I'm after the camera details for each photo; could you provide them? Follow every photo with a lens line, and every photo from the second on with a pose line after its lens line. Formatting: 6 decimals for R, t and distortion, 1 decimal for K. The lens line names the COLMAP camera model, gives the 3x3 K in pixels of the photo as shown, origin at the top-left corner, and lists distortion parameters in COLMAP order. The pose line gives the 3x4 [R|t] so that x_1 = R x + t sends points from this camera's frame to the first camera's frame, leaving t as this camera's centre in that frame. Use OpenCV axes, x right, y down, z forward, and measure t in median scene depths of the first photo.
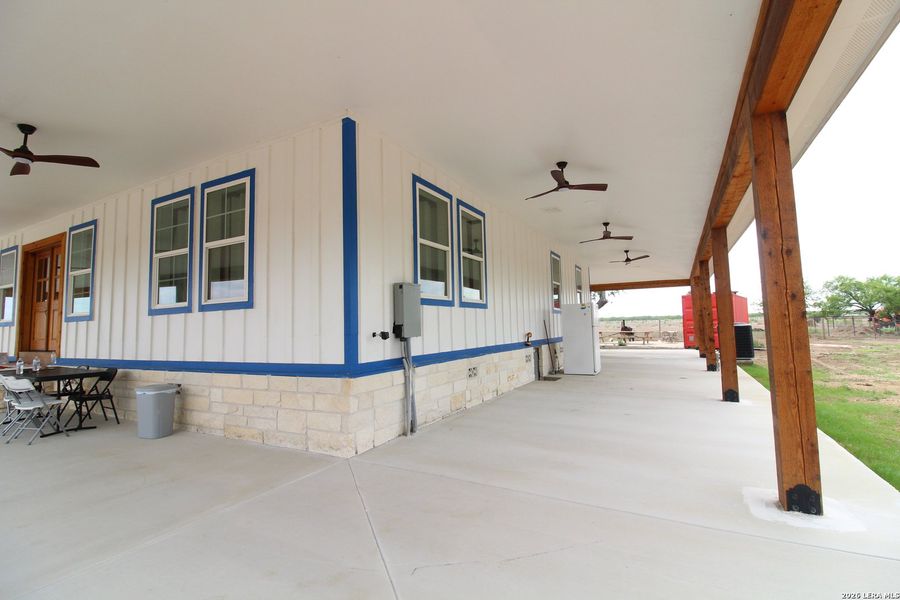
lens RADIAL K [[409.5, 0, 456.9], [0, 409.5, 291.4], [0, 0, 1]] dist [-0.008242, -0.001168]
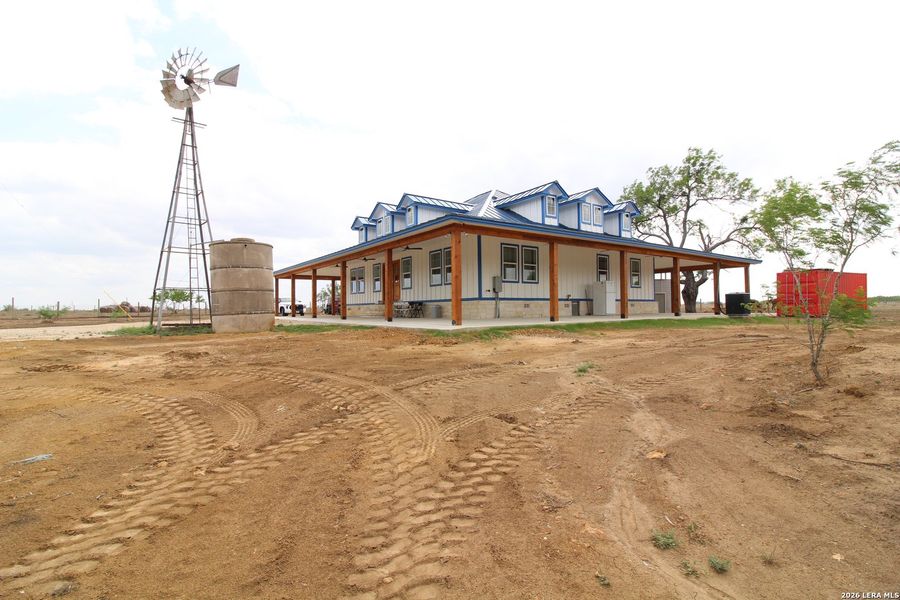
lens RADIAL K [[409.5, 0, 456.9], [0, 409.5, 291.4], [0, 0, 1]] dist [-0.008242, -0.001168]
pose [[0.889374, 0.000454, -0.457181, 0.994943], [0.023328, 0.998652, 0.046372, -0.053350], [0.456585, -0.051907, 0.888164, -1.927206]]
